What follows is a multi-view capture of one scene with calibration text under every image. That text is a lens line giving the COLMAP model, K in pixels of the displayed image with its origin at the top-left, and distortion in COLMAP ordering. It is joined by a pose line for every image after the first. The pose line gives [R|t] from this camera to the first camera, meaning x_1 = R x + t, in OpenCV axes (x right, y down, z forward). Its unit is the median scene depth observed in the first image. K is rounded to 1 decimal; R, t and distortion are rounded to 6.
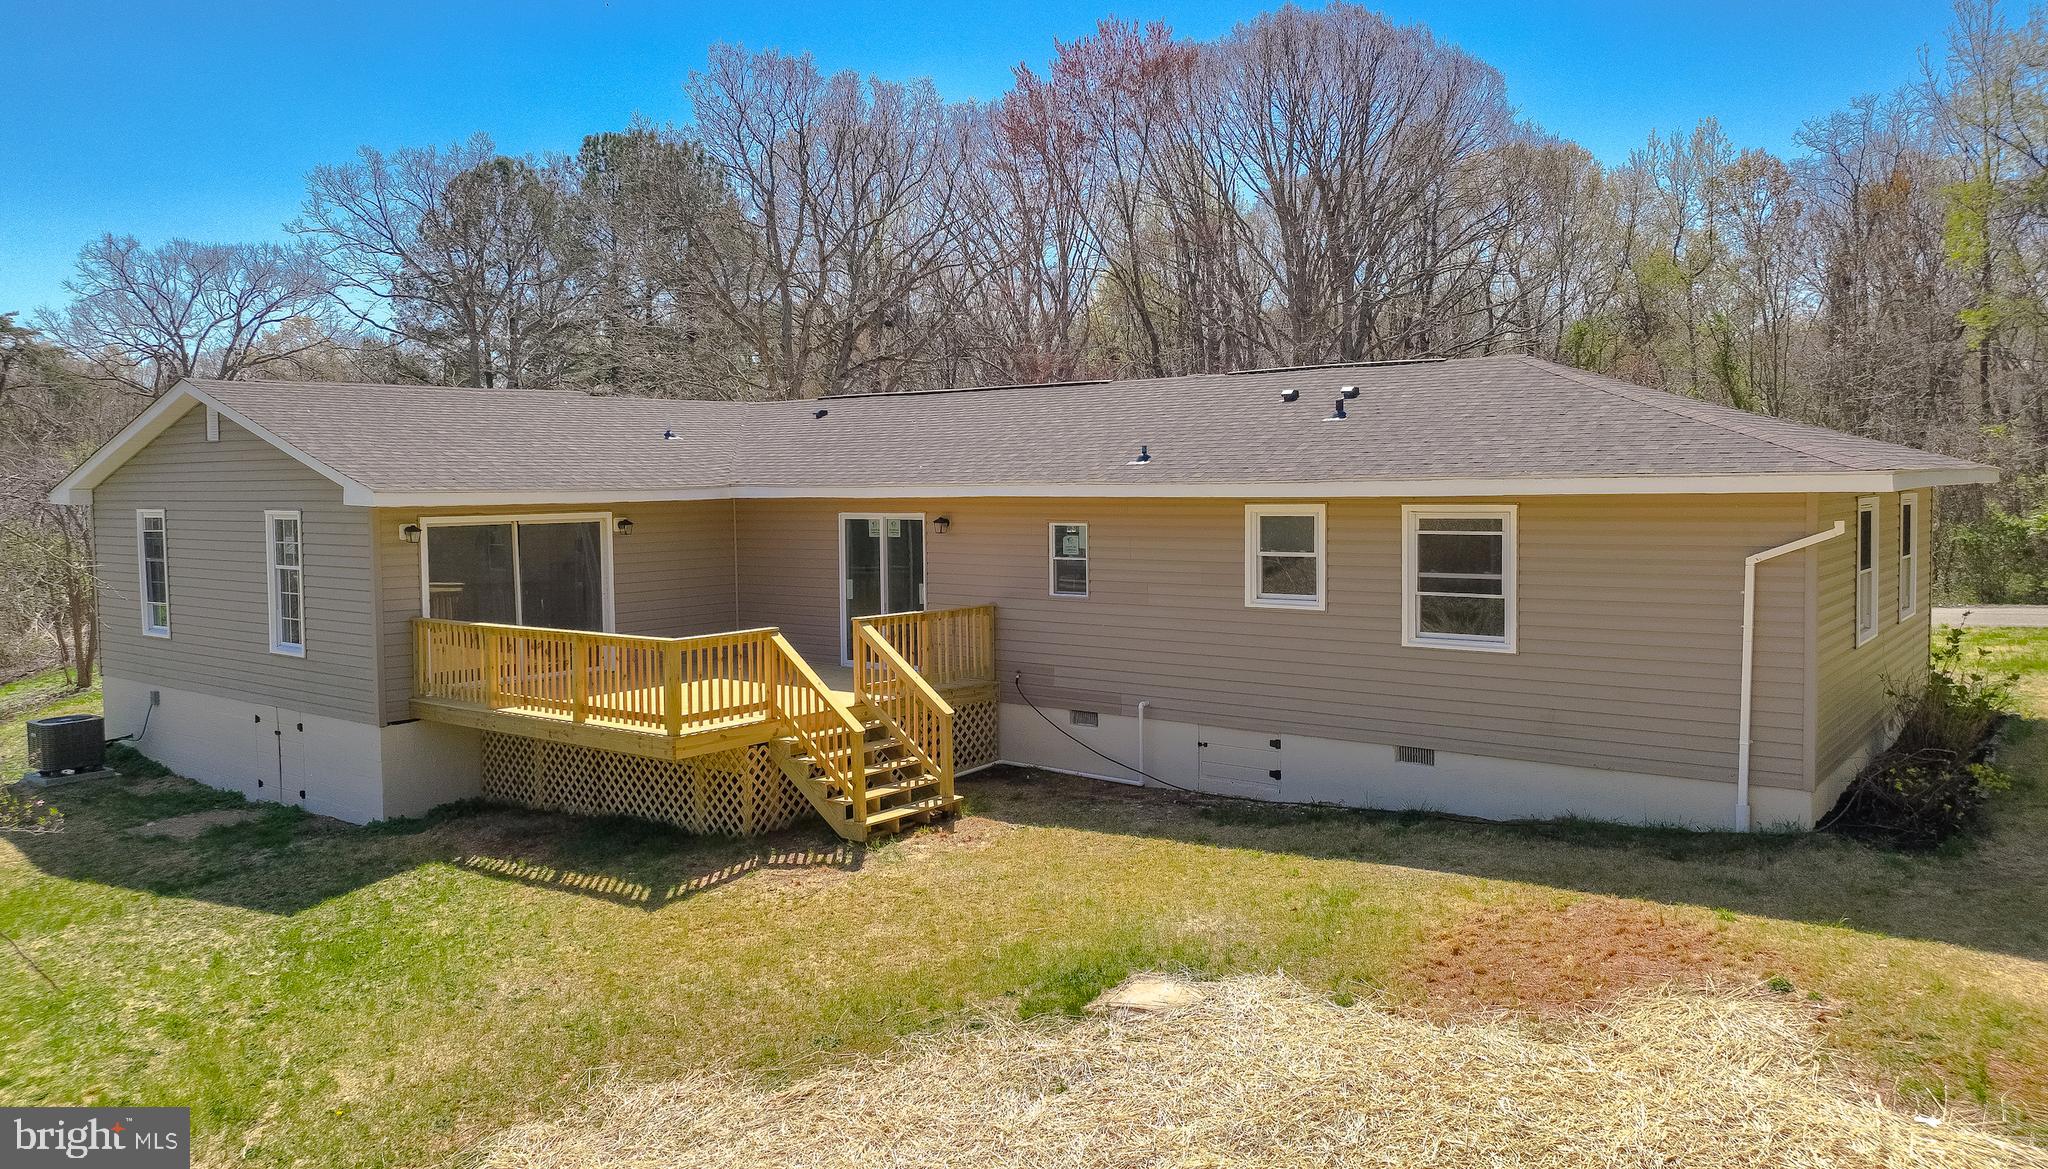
lens RADIAL K [[1456.9, 0, 1024.0], [0, 1456.9, 584.5], [0, 0, 1]] dist [-0.002195, -0.003390]
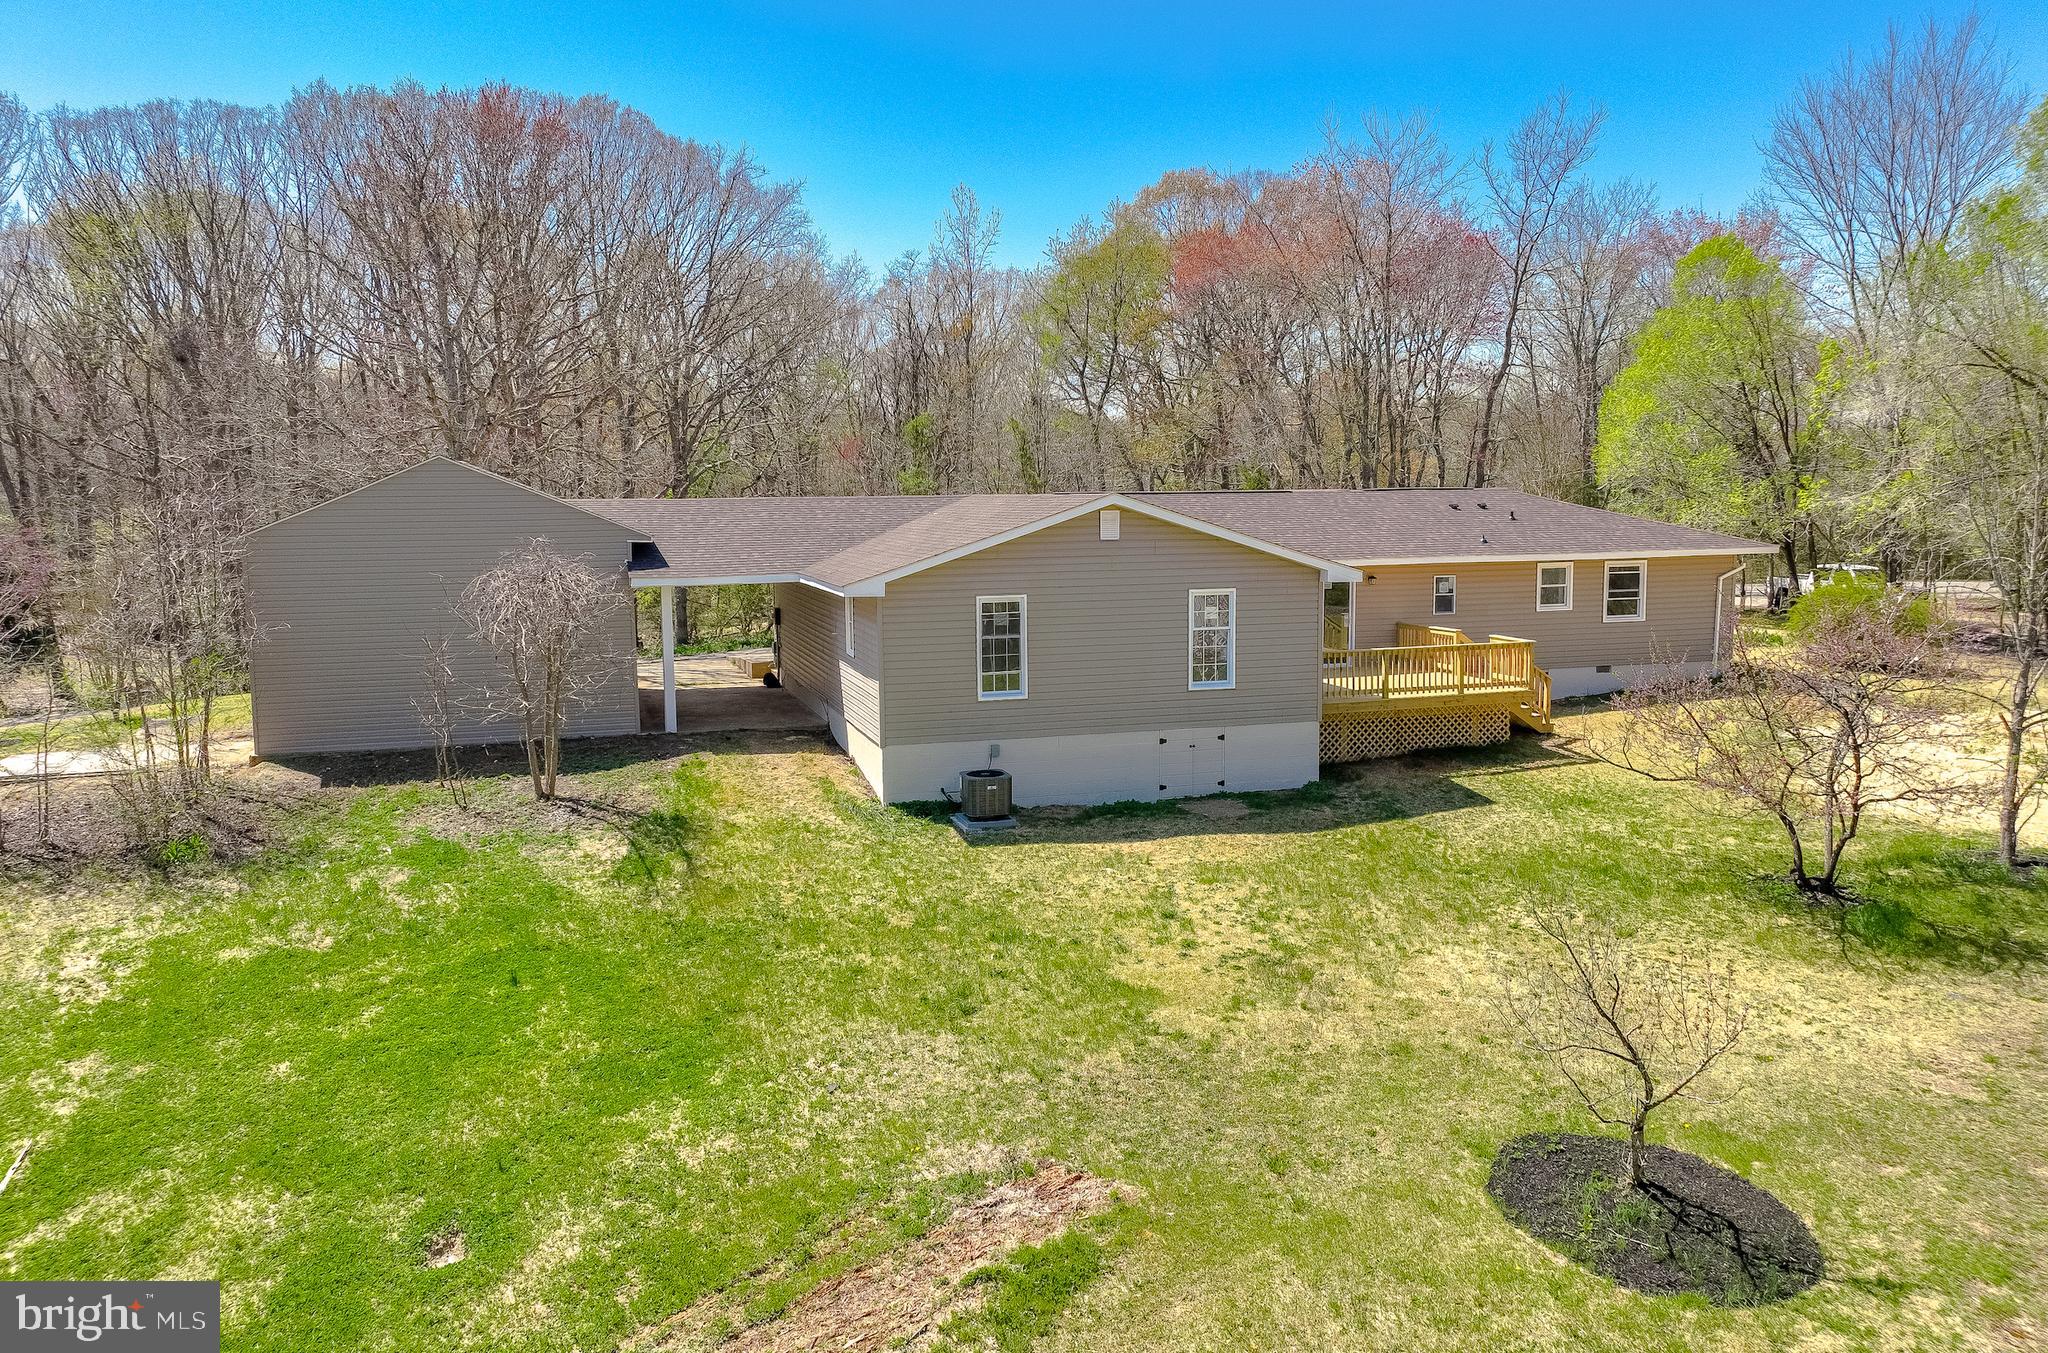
lens RADIAL K [[1504.4, 0, 982.3], [0, 1504.4, 684.5], [0, 0, 1]] dist [0.009171, 0.004393]
pose [[0.593388, -0.095758, 0.799200, -2.104656], [0.065911, 0.995344, 0.070322, -0.087119], [-0.802214, 0.010948, 0.596937, 0.336530]]
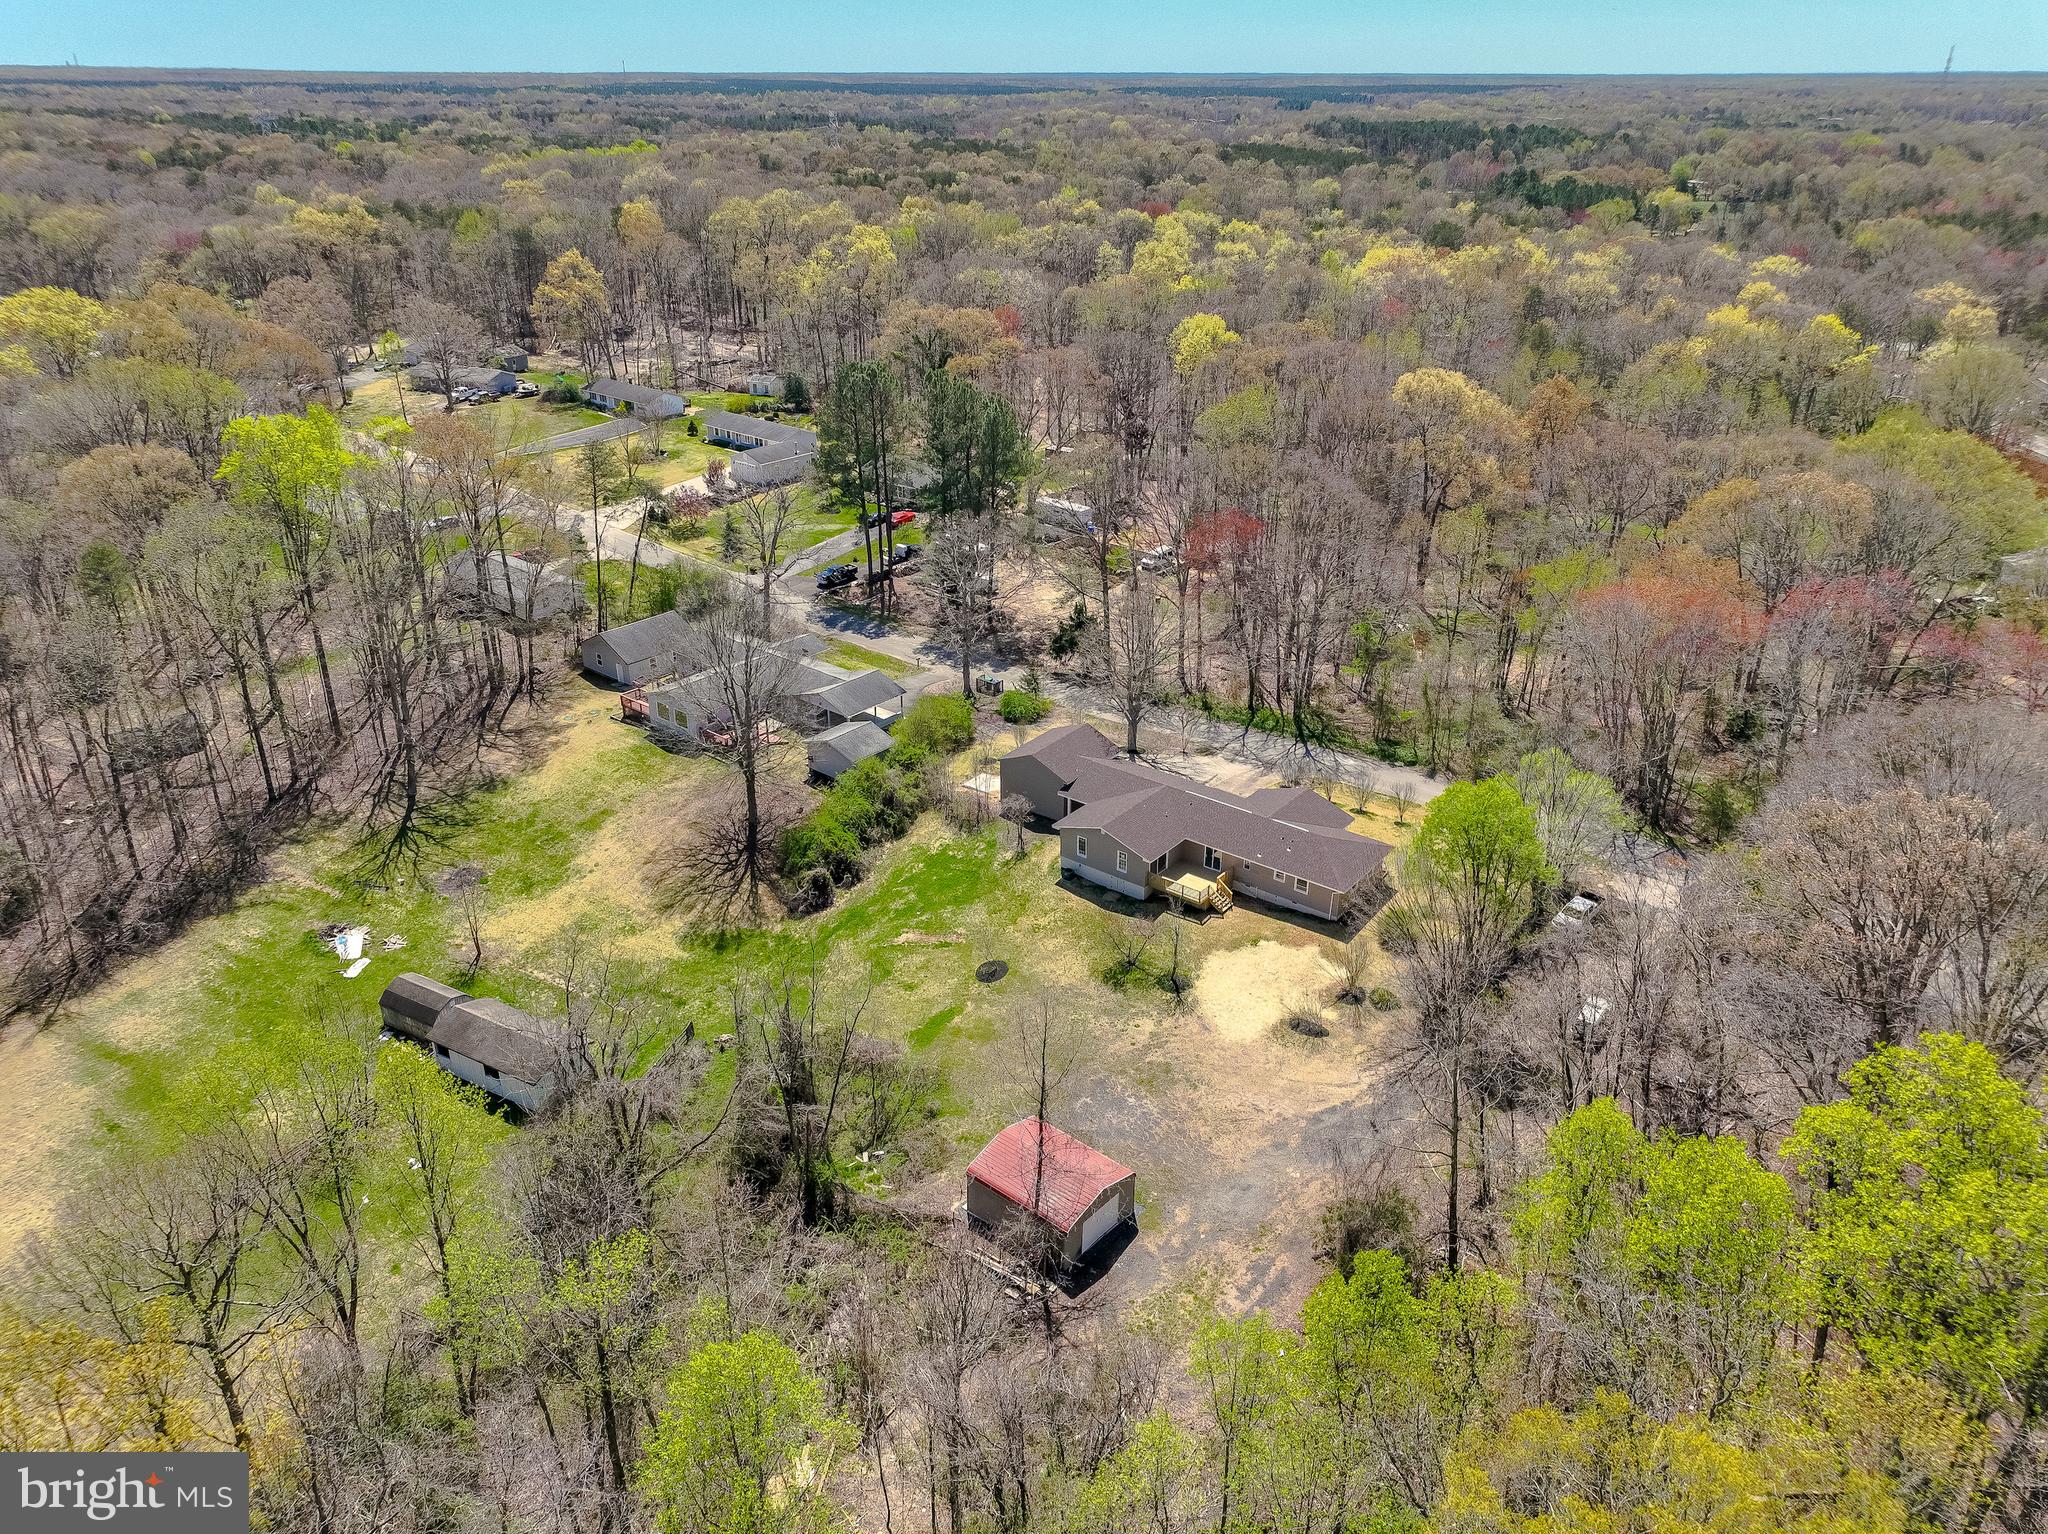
lens RADIAL K [[1451.3, 0, 1031.5], [0, 1451.3, 757.5], [0, 0, 1]] dist [0.006214, 0.000834]
pose [[0.999852, 0.012648, 0.011697, -1.129840], [-0.016011, 0.932862, 0.359879, -3.090756], [-0.006360, -0.360013, 0.932926, -5.438118]]
